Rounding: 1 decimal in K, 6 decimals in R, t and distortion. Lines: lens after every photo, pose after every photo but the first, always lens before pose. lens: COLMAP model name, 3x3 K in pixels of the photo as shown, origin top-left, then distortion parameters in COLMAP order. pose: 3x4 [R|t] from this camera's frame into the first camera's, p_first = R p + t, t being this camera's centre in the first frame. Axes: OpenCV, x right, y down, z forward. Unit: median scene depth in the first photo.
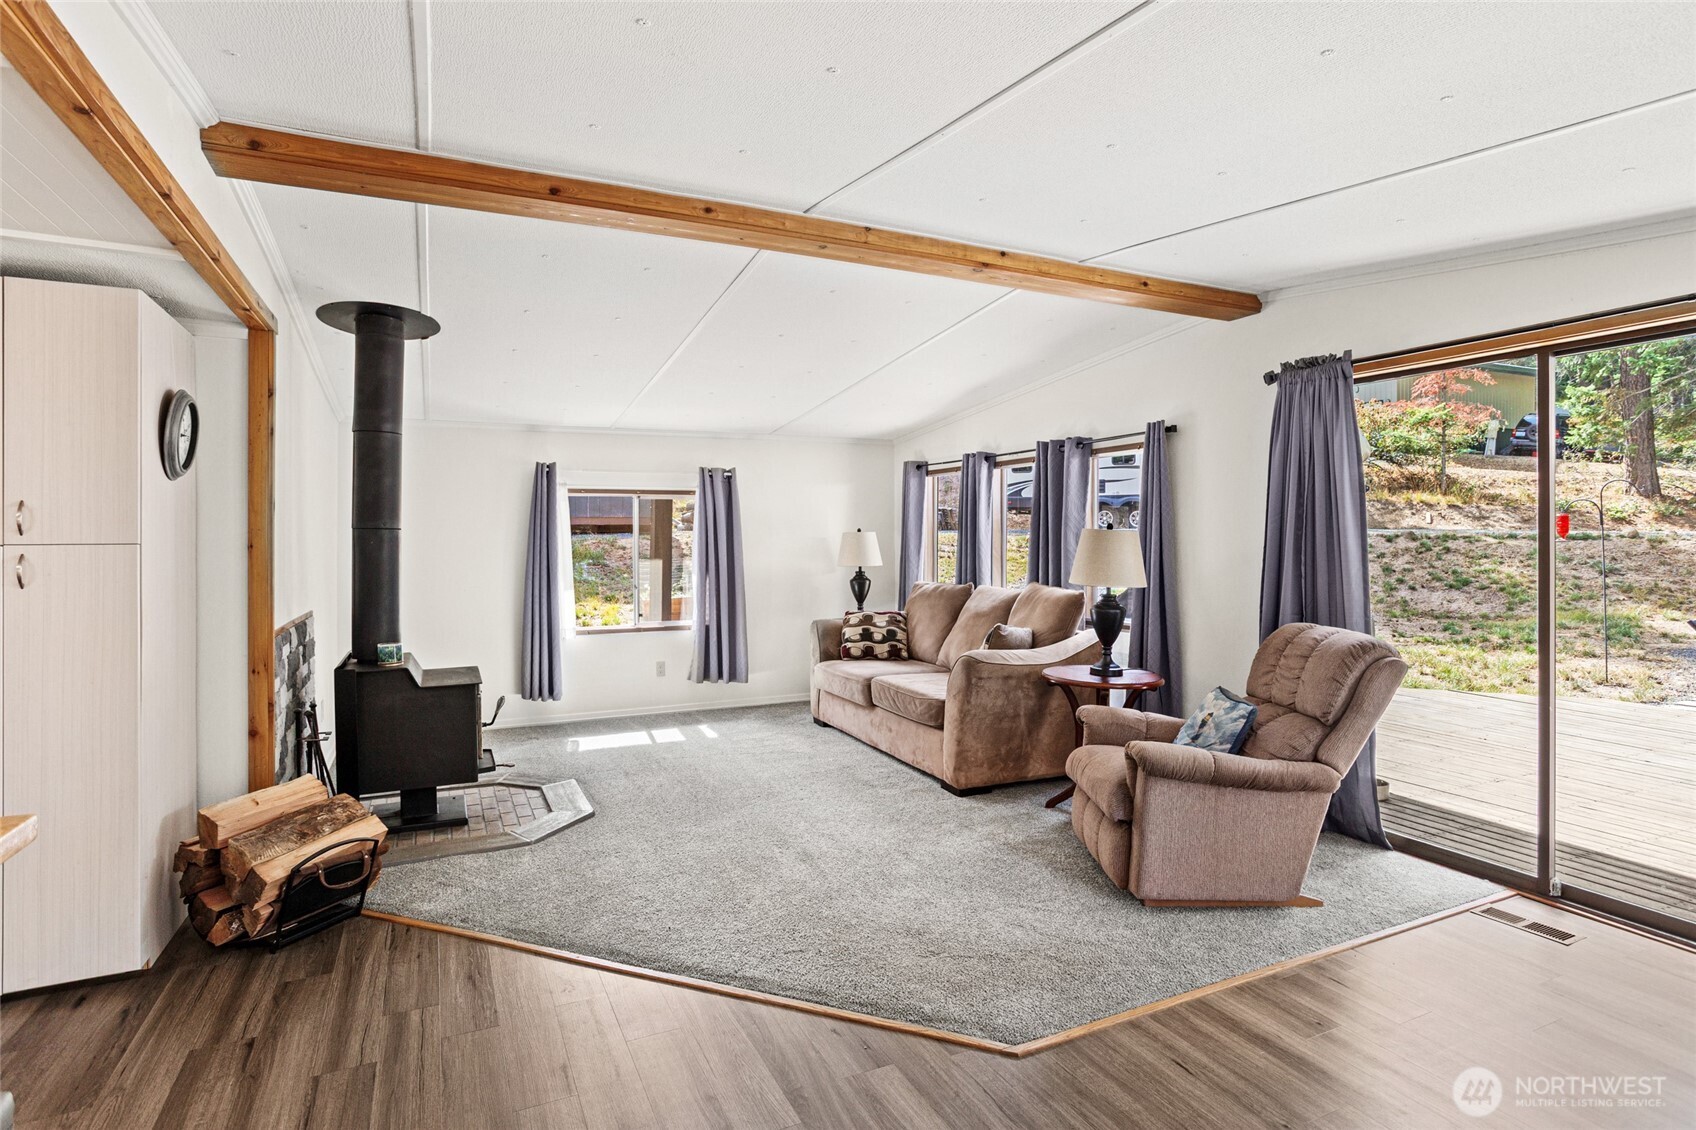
lens RADIAL K [[901.3, 0, 809.6], [0, 901.3, 534.8], [0, 0, 1]] dist [-0.022292, 0.008761]
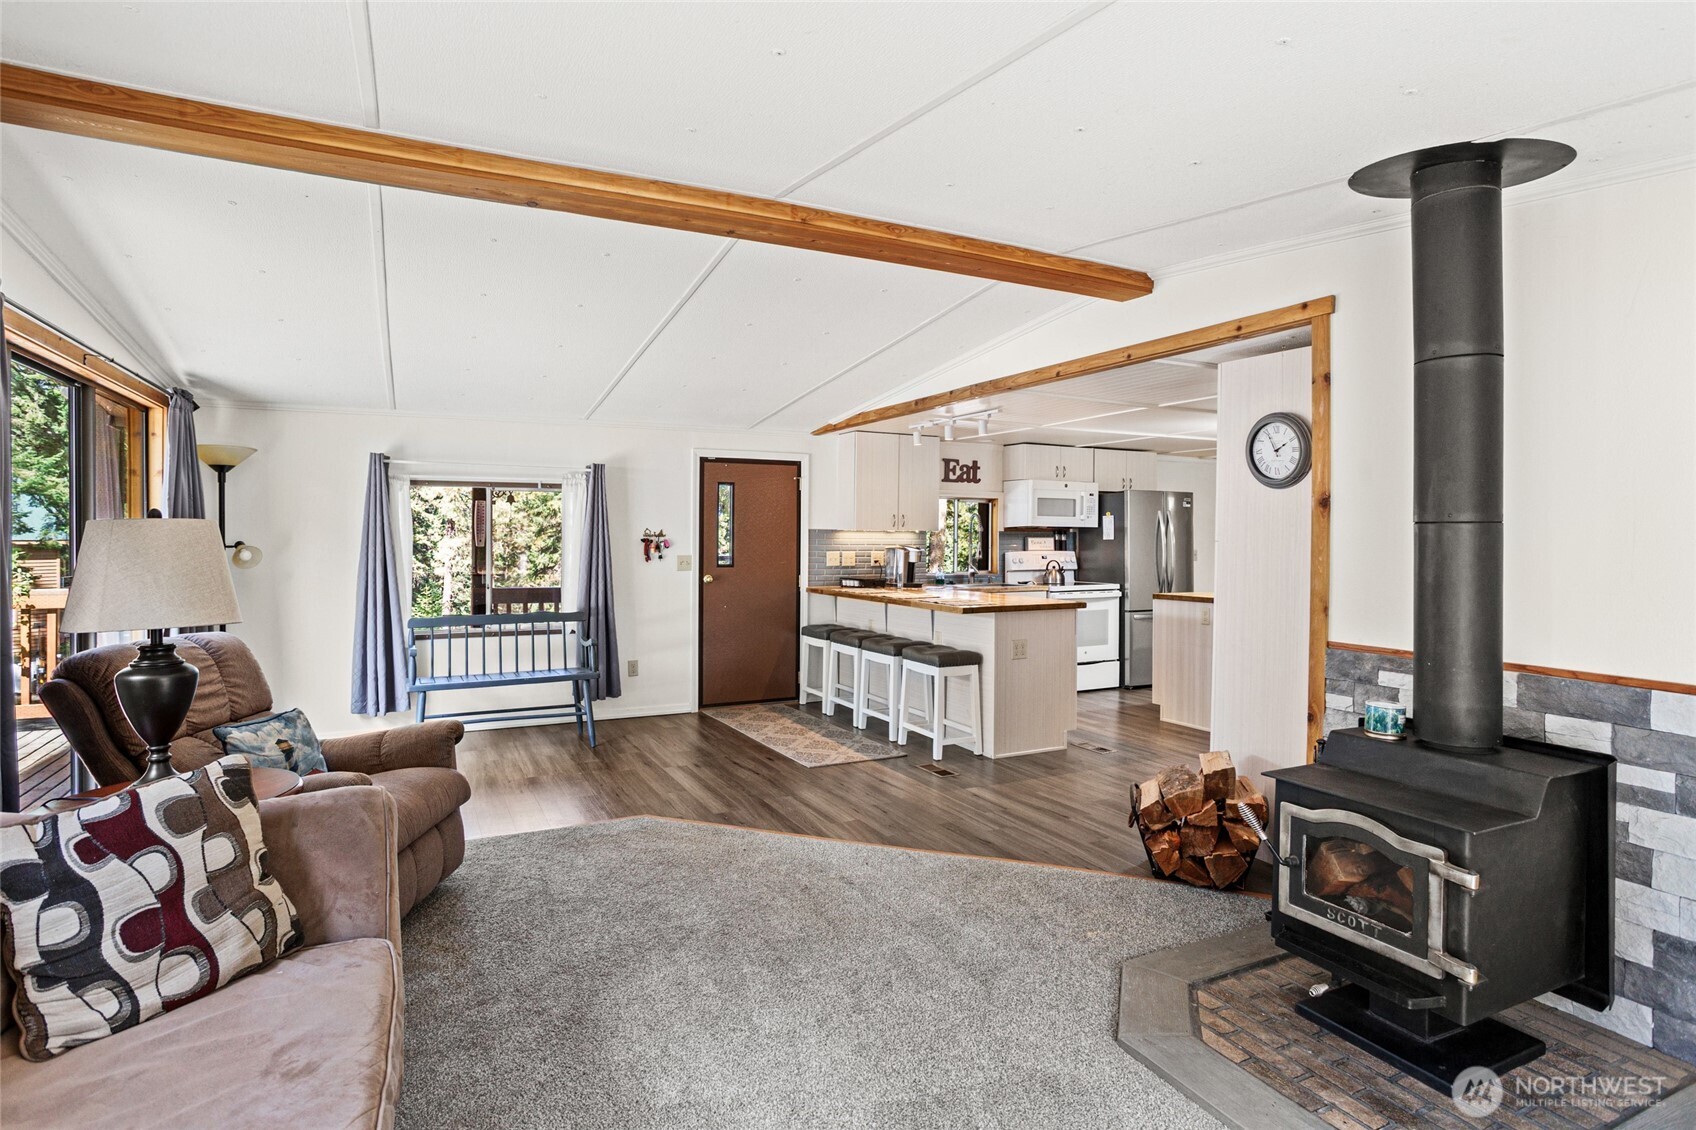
lens RADIAL K [[901.3, 0, 855.1], [0, 901.3, 551.1], [0, 0, 1]] dist [-0.022292, 0.008761]
pose [[-0.997659, -0.001688, -0.068359, -0.048525], [-0.002819, 0.999860, 0.016463, 0.001615], [0.068322, 0.016617, -0.997525, 1.780323]]
